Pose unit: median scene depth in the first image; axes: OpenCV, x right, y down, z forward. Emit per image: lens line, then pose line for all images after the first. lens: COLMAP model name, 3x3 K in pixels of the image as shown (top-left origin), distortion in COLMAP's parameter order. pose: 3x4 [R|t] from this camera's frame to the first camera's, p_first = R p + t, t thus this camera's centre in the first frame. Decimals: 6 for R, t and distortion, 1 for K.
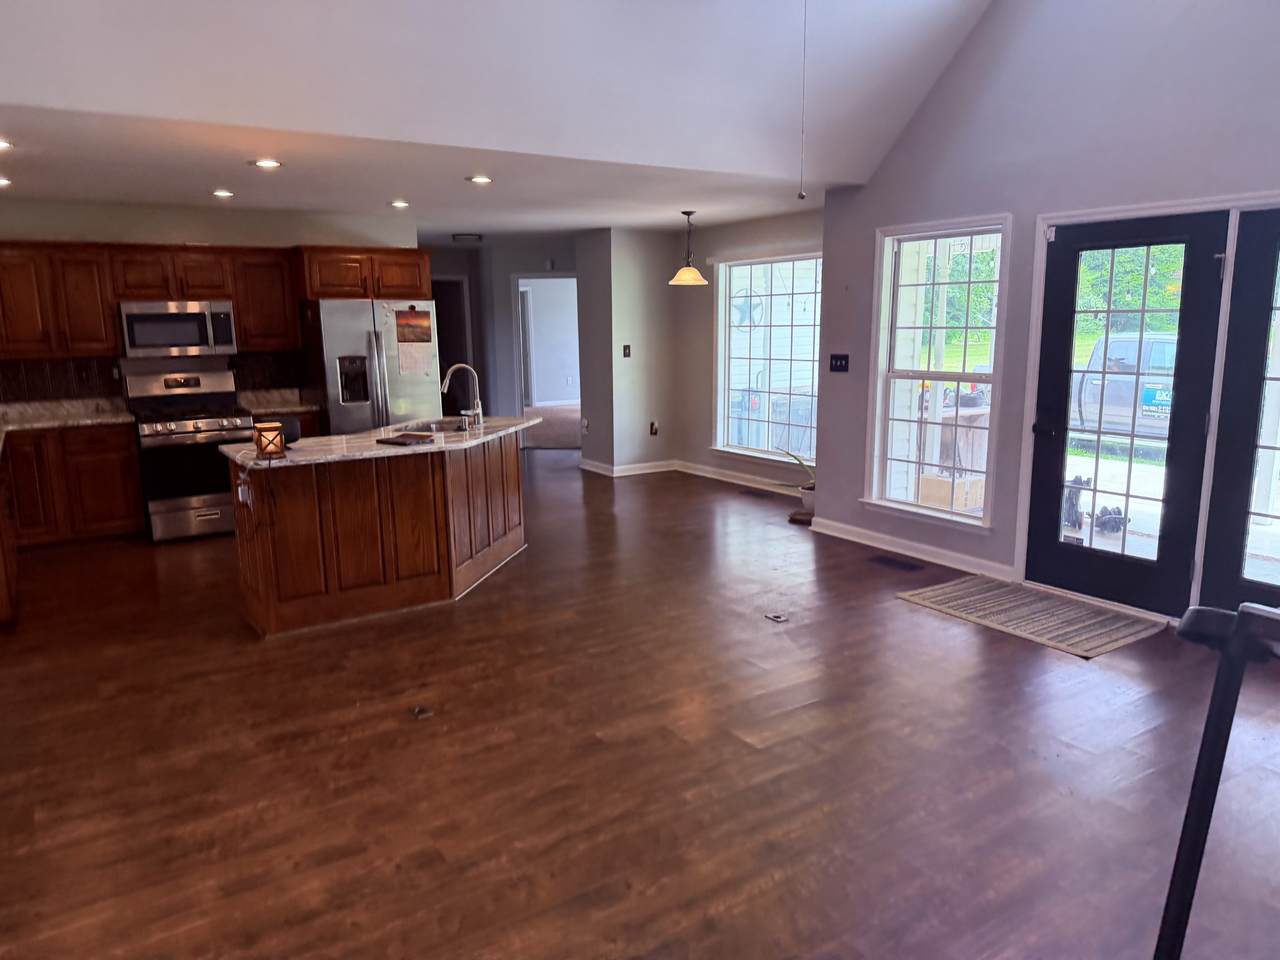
lens RADIAL K [[896.9, 0, 634.0], [0, 896.9, 489.0], [0, 0, 1]] dist [0.029819, -0.048500]
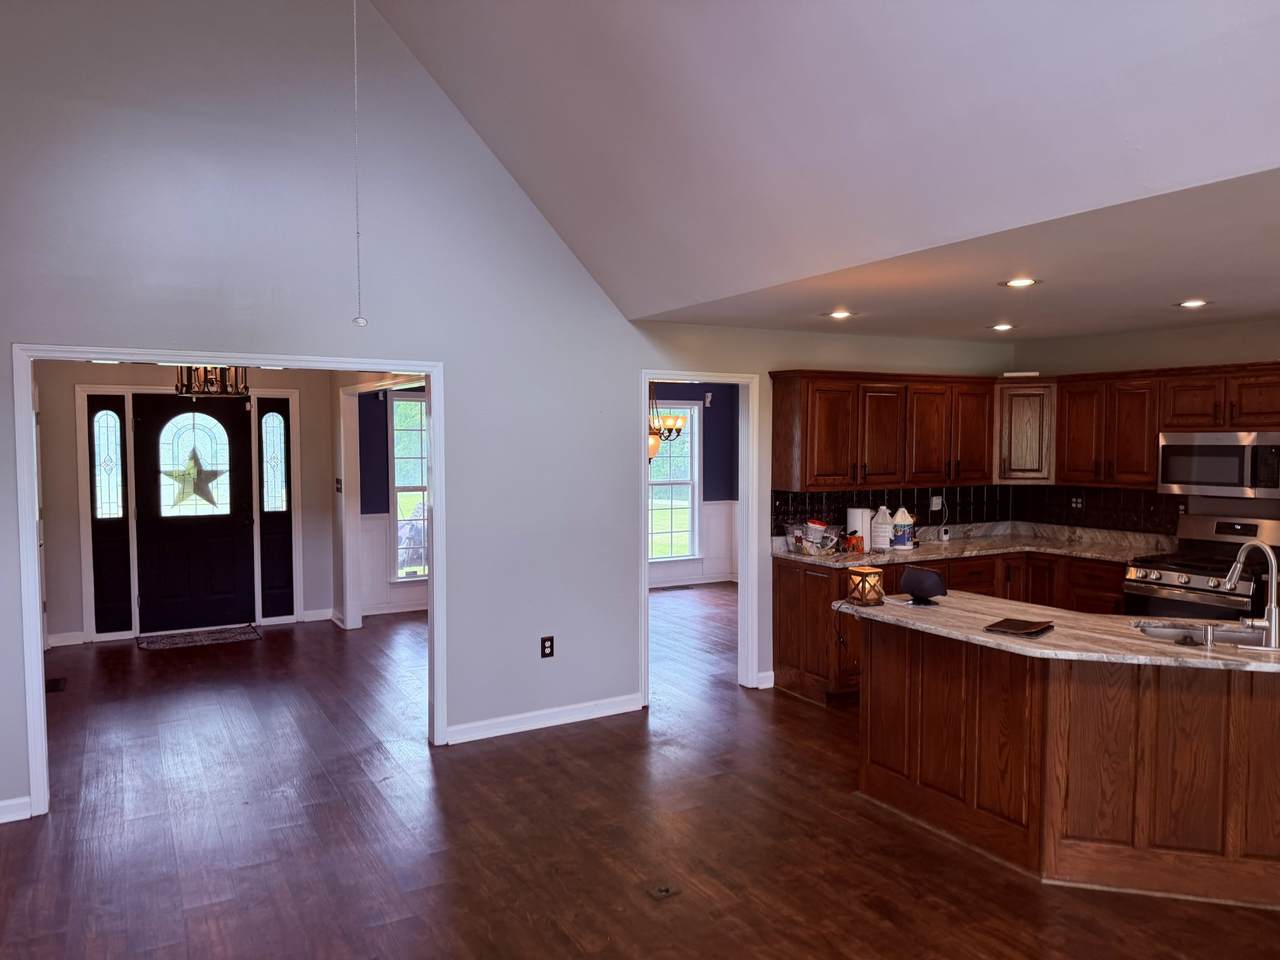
lens RADIAL K [[896.9, 0, 634.0], [0, 896.9, 489.0], [0, 0, 1]] dist [0.029819, -0.048500]
pose [[-0.072509, 0.061892, -0.995446, 0.368113], [-0.187326, 0.979465, 0.074544, -0.120678], [0.979618, 0.191878, -0.059426, 0.545970]]
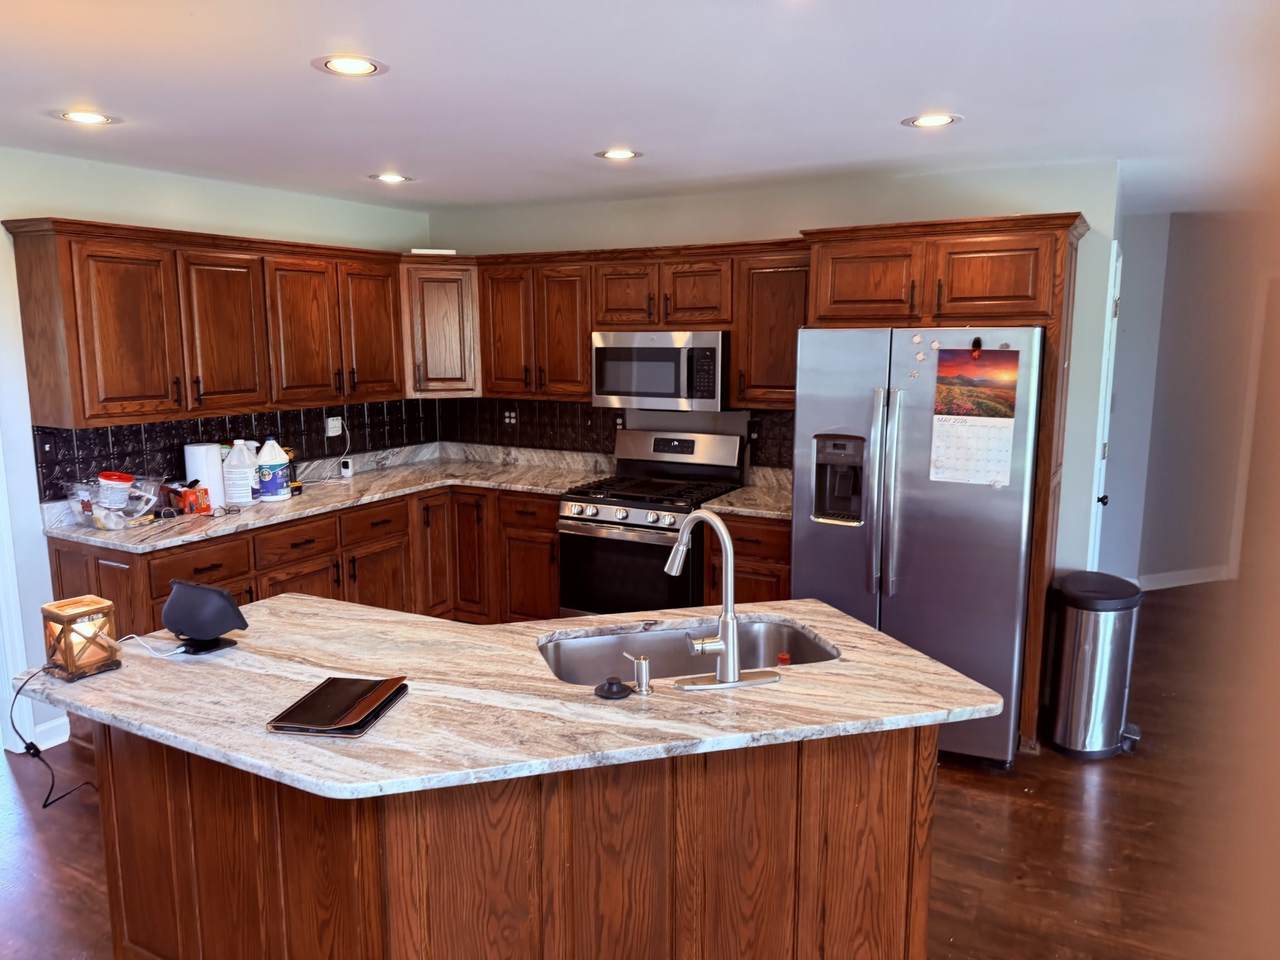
lens RADIAL K [[896.9, 0, 634.0], [0, 896.9, 489.0], [0, 0, 1]] dist [0.029819, -0.048500]
pose [[0.459317, 0.158599, -0.873999, 0.103185], [-0.172377, 0.981141, 0.087452, -0.151173], [0.871386, 0.110490, 0.477994, 0.691537]]
